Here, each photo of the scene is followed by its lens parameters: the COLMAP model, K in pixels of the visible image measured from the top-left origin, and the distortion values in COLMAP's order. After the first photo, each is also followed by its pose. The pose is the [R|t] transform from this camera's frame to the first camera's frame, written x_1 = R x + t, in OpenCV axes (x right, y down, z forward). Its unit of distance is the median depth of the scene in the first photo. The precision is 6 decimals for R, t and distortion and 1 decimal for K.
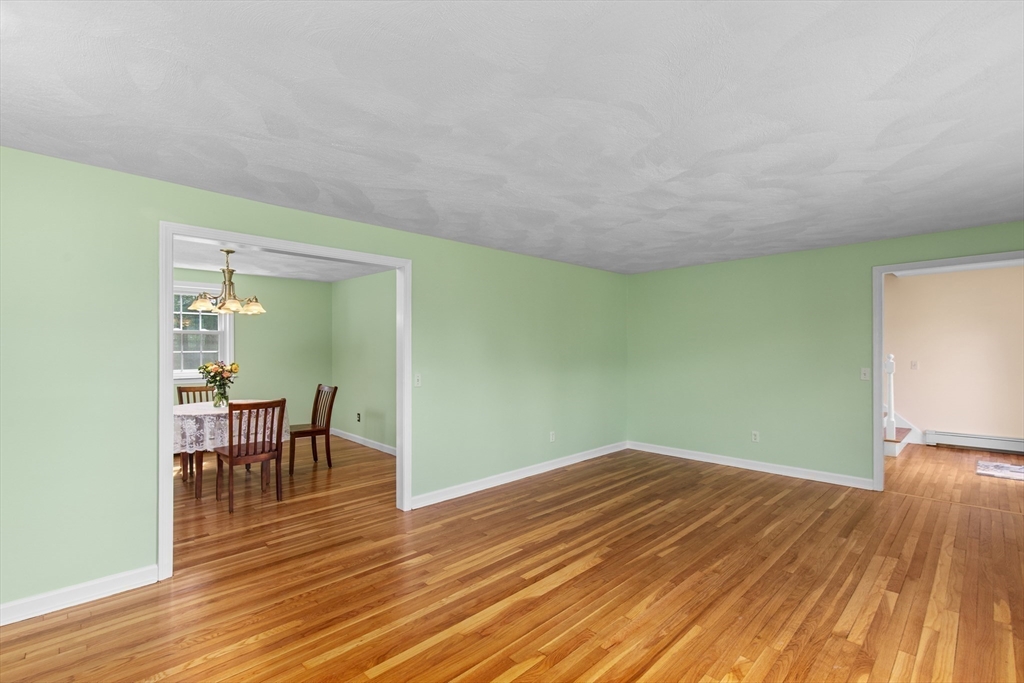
lens RADIAL K [[459.6, 0, 511.1], [0, 459.6, 342.6], [0, 0, 1]] dist [0.011934, -0.000888]
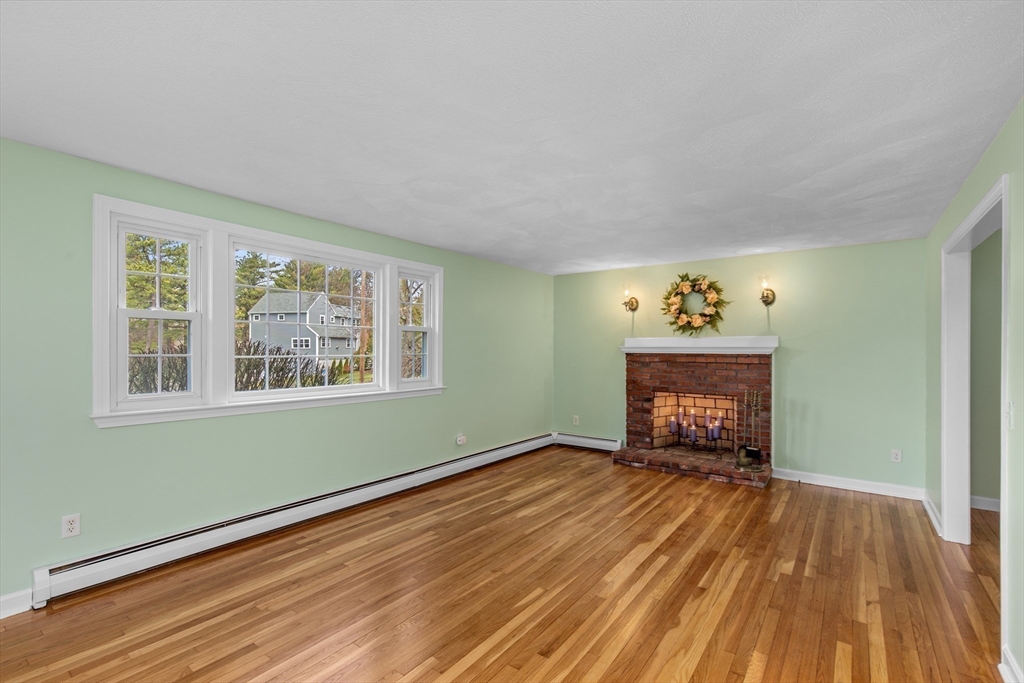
lens RADIAL K [[459.6, 0, 516.0], [0, 459.6, 349.6], [0, 0, 1]] dist [0.011934, -0.000888]
pose [[-0.984629, -0.002497, -0.174644, 0.543871], [-0.000589, 0.999940, -0.010976, 0.027903], [0.174660, -0.010704, -0.984571, 1.926295]]
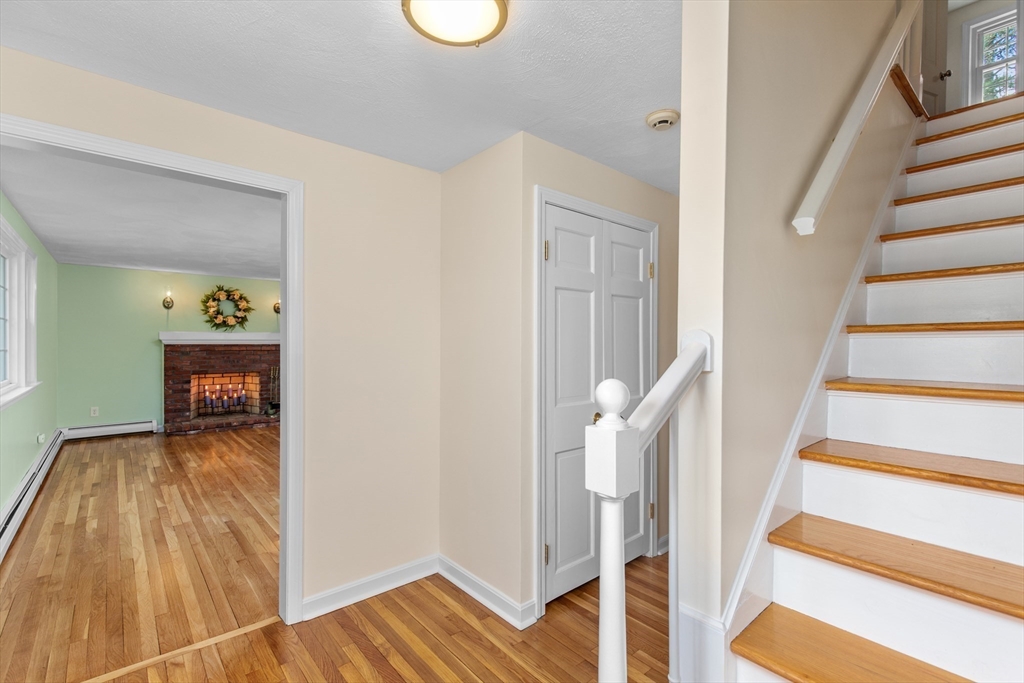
lens RADIAL K [[459.6, 0, 507.2], [0, 459.6, 343.3], [0, 0, 1]] dist [0.011934, -0.000888]
pose [[-0.063633, 0.005054, -0.997961, 1.958904], [0.011163, 0.999928, 0.004352, 0.024029], [0.997911, -0.010863, -0.063685, 1.941048]]
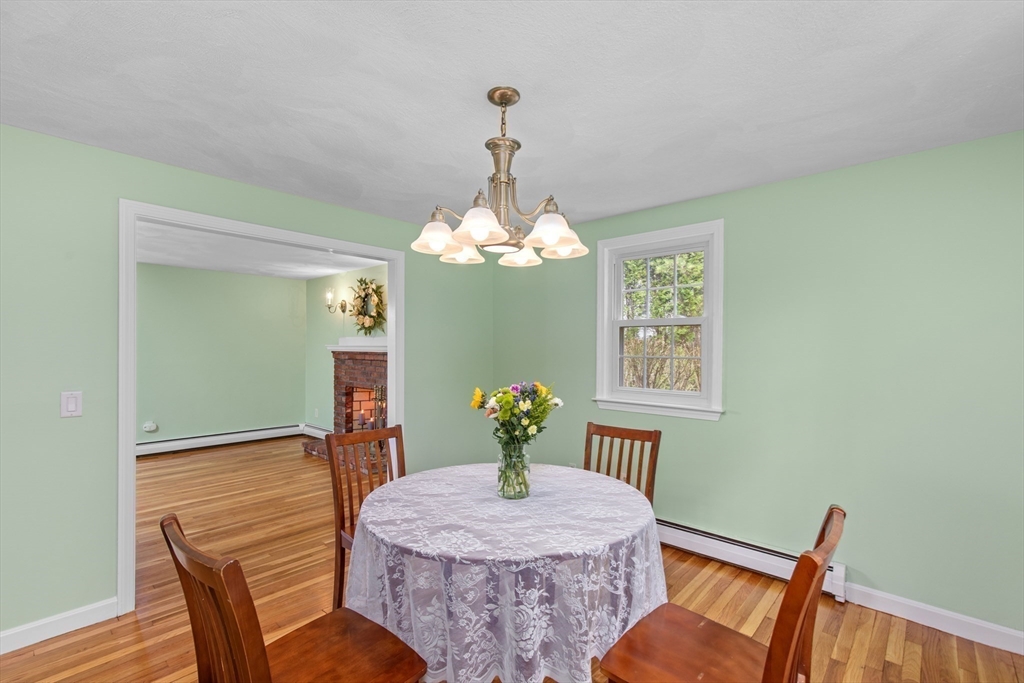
lens RADIAL K [[459.6, 0, 512.9], [0, 459.6, 343.0], [0, 0, 1]] dist [0.011934, -0.000888]
pose [[-0.998382, 0.001444, -0.056849, -0.985938], [0.002558, 0.999806, -0.019526, 0.026056], [0.056809, -0.019640, -0.998192, 2.274451]]
